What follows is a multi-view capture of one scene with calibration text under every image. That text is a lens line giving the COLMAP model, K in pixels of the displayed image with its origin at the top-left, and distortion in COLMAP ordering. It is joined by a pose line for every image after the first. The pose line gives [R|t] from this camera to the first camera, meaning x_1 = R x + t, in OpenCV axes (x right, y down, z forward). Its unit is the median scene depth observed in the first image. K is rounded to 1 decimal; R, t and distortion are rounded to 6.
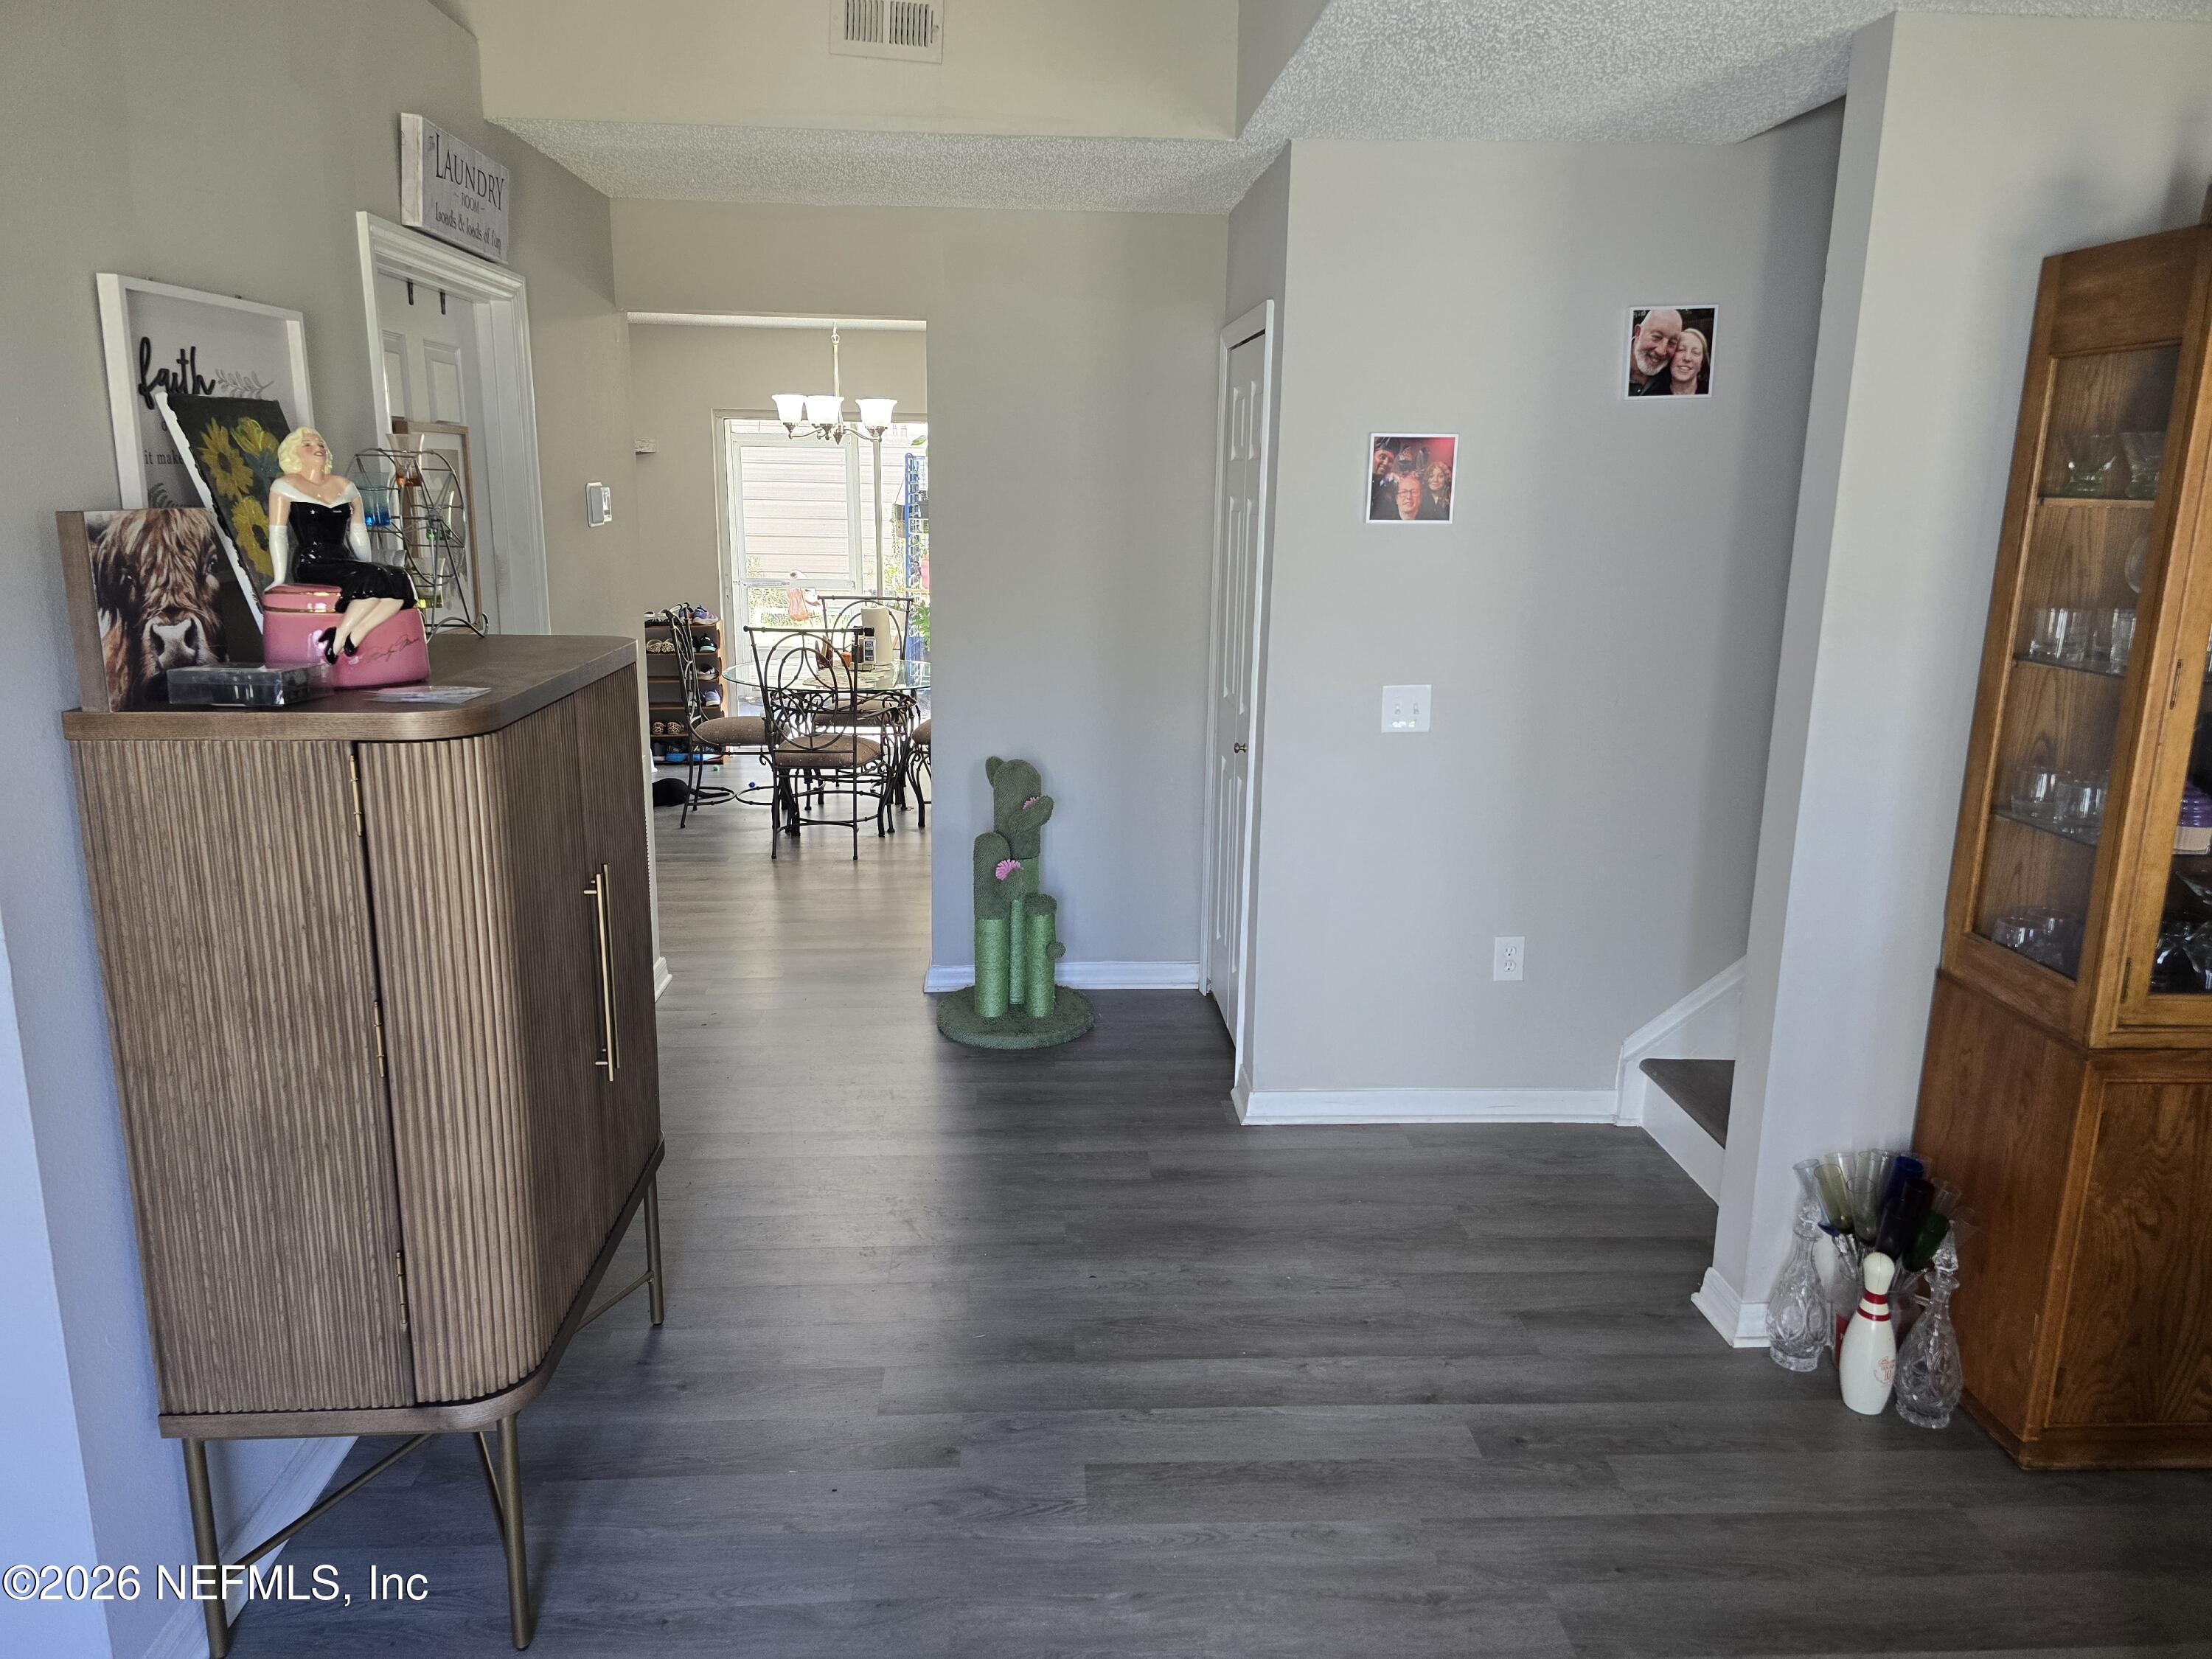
lens RADIAL K [[1487.5, 0, 1108.2], [0, 1487.5, 816.1], [0, 0, 1]] dist [0.006875, 0.002086]
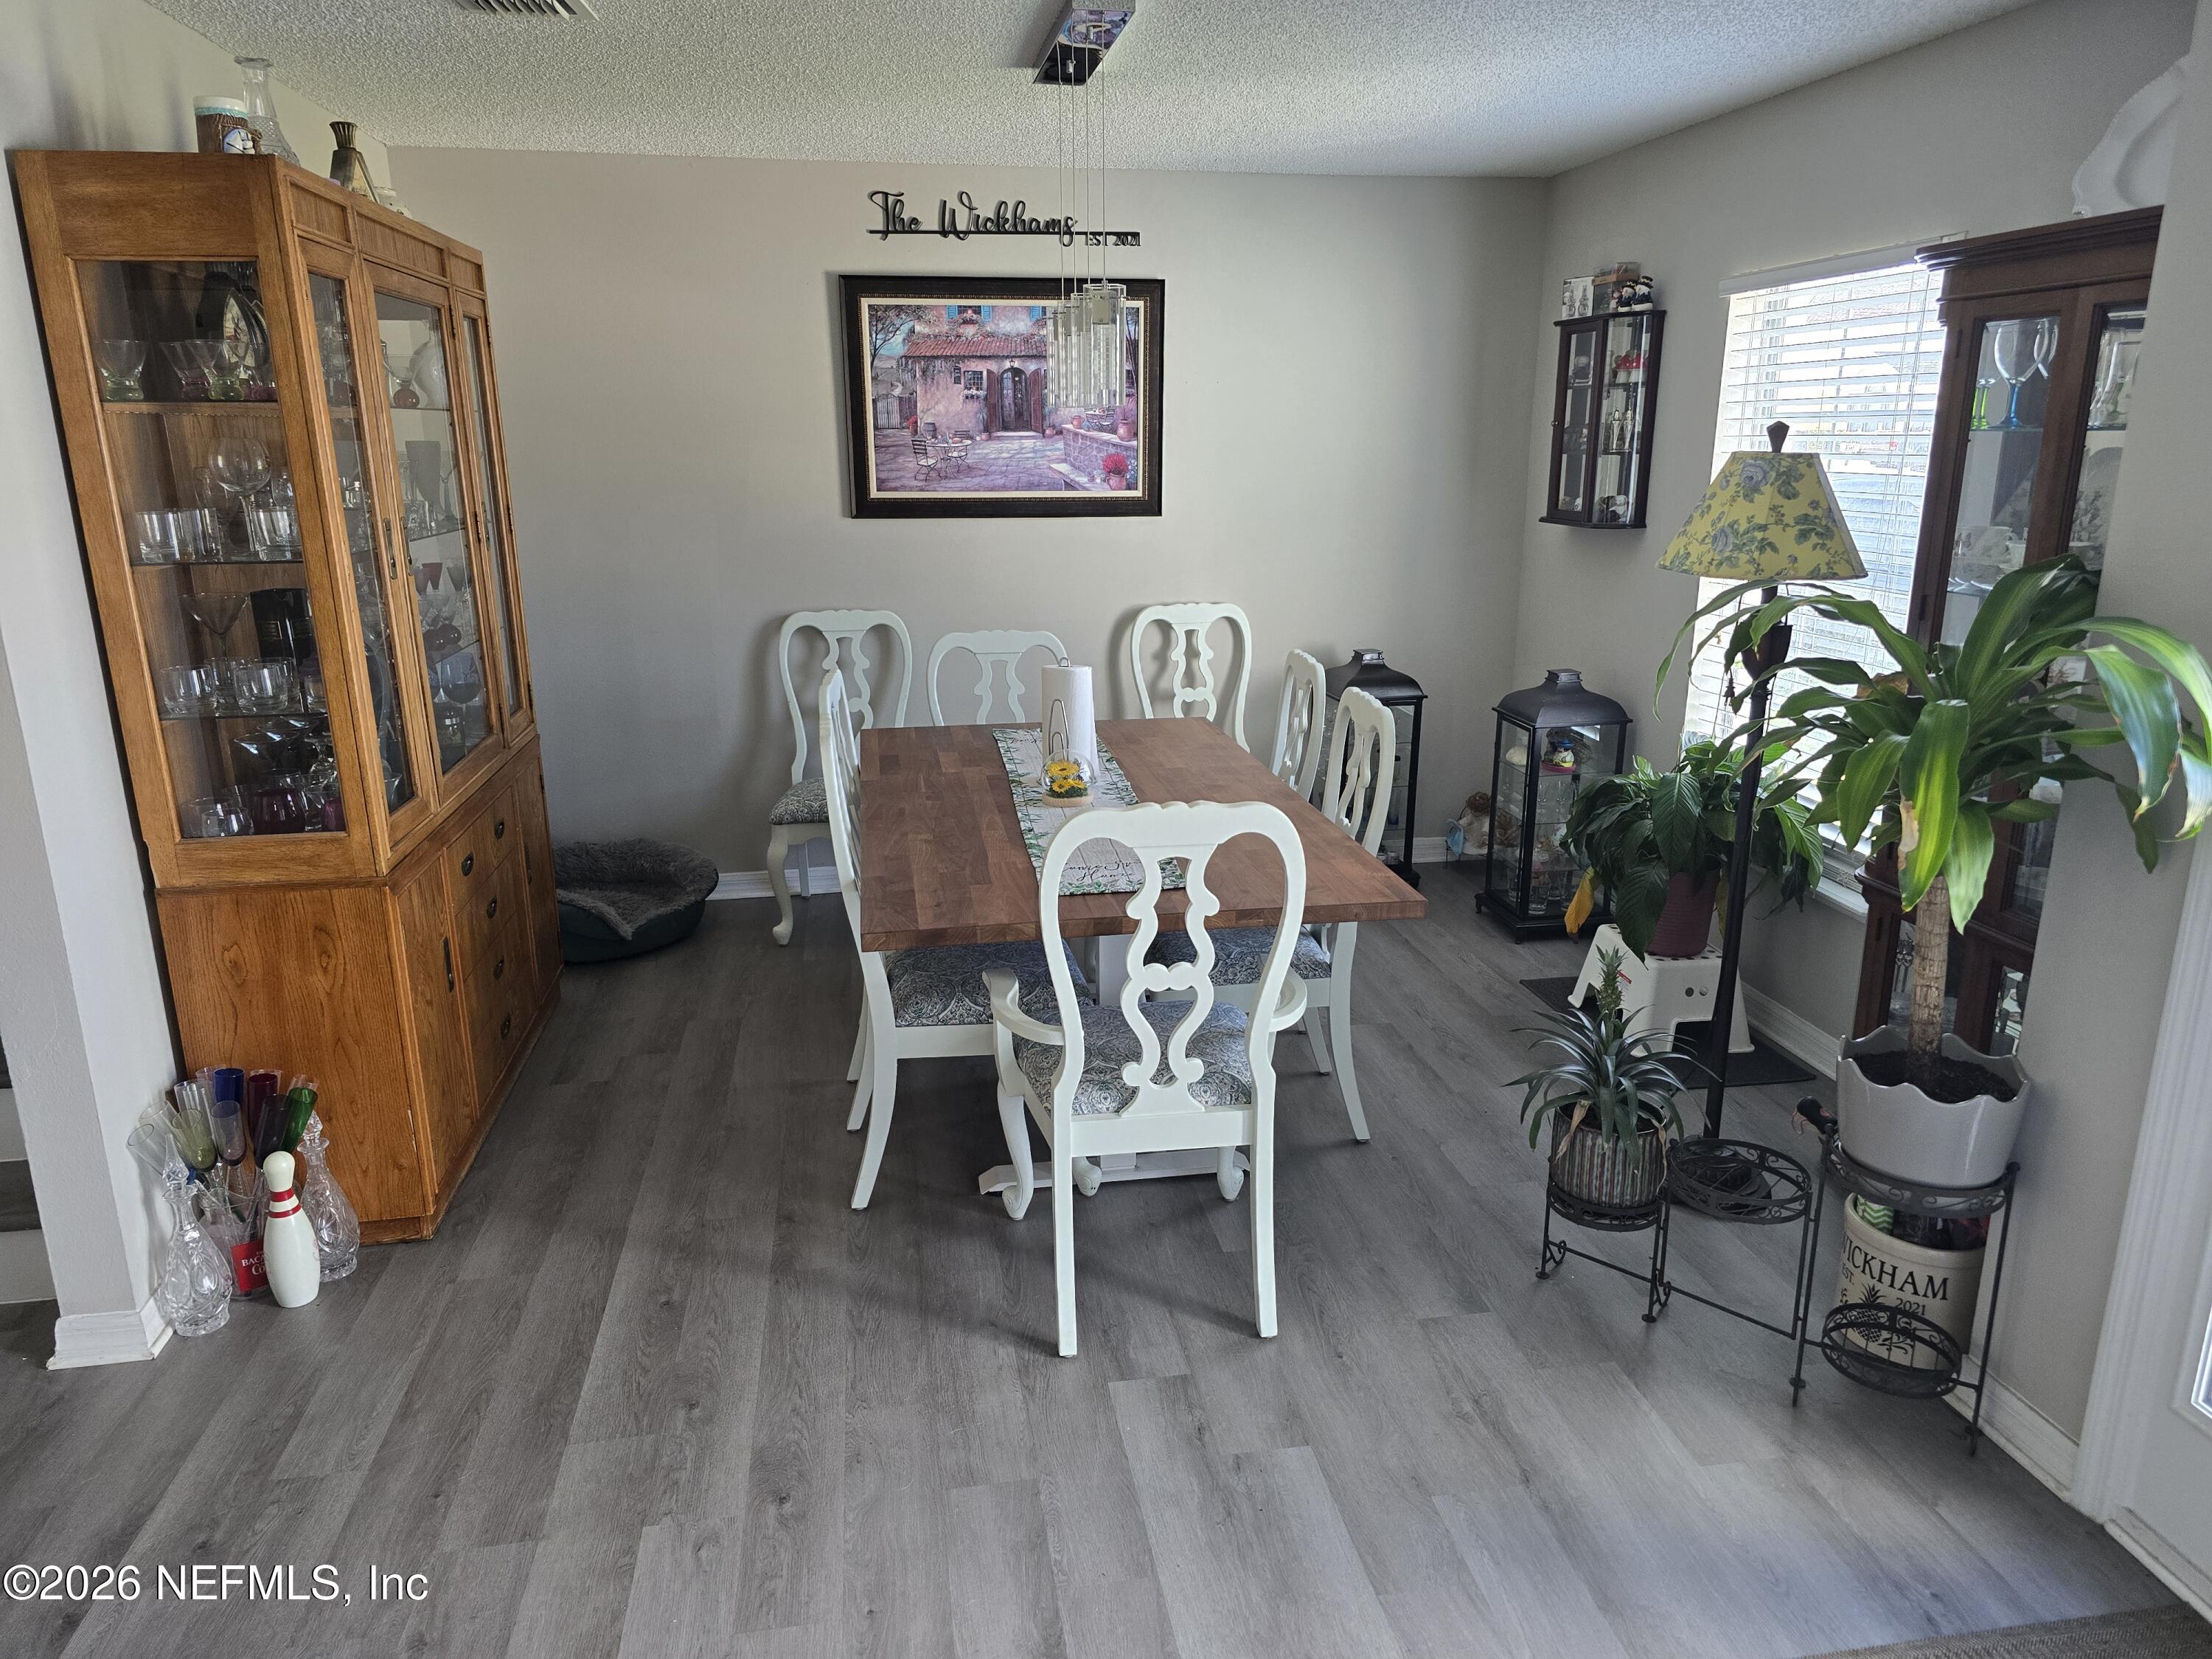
lens RADIAL K [[1487.5, 0, 1109.1], [0, 1487.5, 834.1], [0, 0, 1]] dist [0.006875, 0.002086]
pose [[-0.109451, -0.281648, 0.953255, -0.474583], [0.226377, 0.926751, 0.299810, -0.090418], [-0.967871, 0.248610, -0.037675, 0.440490]]
